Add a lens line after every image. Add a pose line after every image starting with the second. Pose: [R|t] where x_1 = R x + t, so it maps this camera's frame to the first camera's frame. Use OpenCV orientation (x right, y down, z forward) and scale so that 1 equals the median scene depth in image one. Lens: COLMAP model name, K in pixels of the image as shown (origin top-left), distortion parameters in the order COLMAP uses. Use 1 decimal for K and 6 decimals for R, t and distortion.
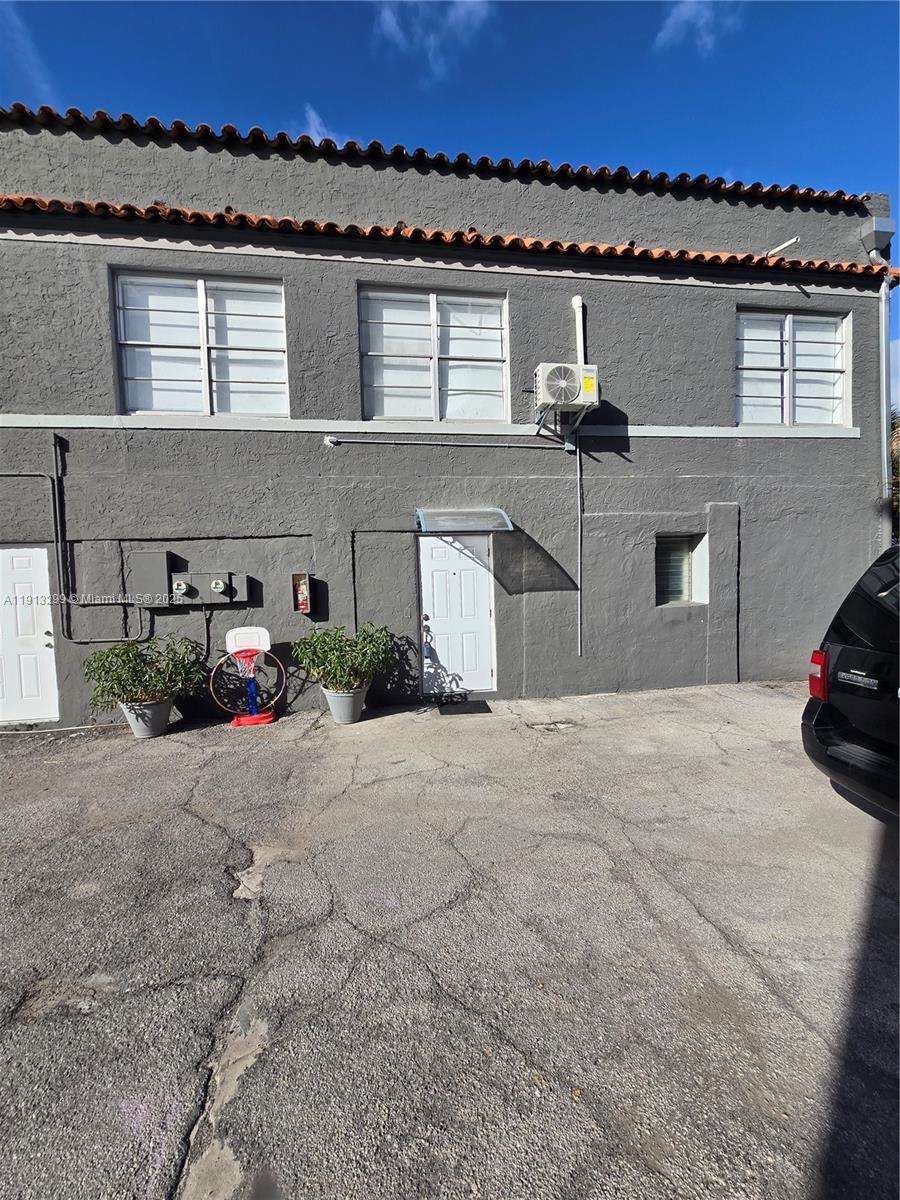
lens RADIAL K [[490.4, 0, 450.3], [0, 490.4, 595.5], [0, 0, 1]] dist [-0.005852, 0.002376]
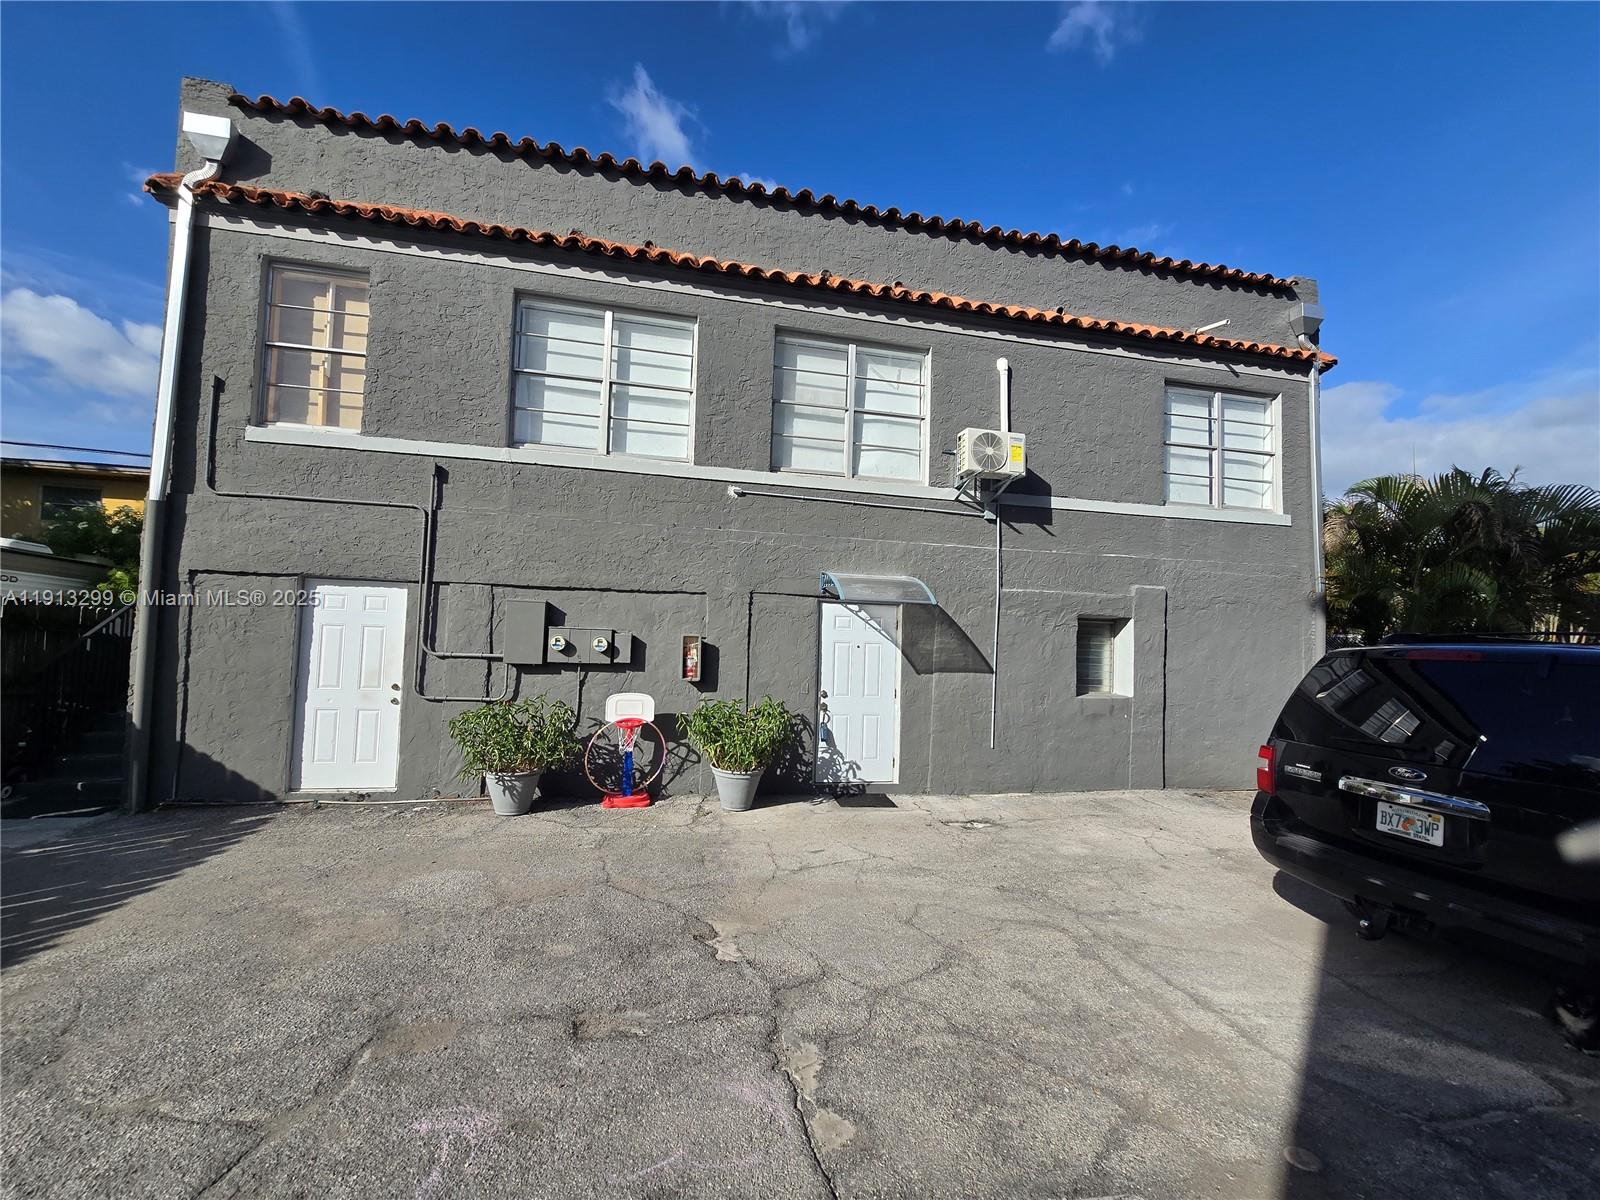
lens RADIAL K [[653.8, 0, 801.1], [0, 653.8, 607.2], [0, 0, 1]] dist [-0.005852, 0.002376]
pose [[0.996227, 0.065426, 0.057013, -0.181592], [-0.059631, 0.993398, -0.098006, 0.007757], [-0.063048, 0.094236, 0.993551, -0.190029]]
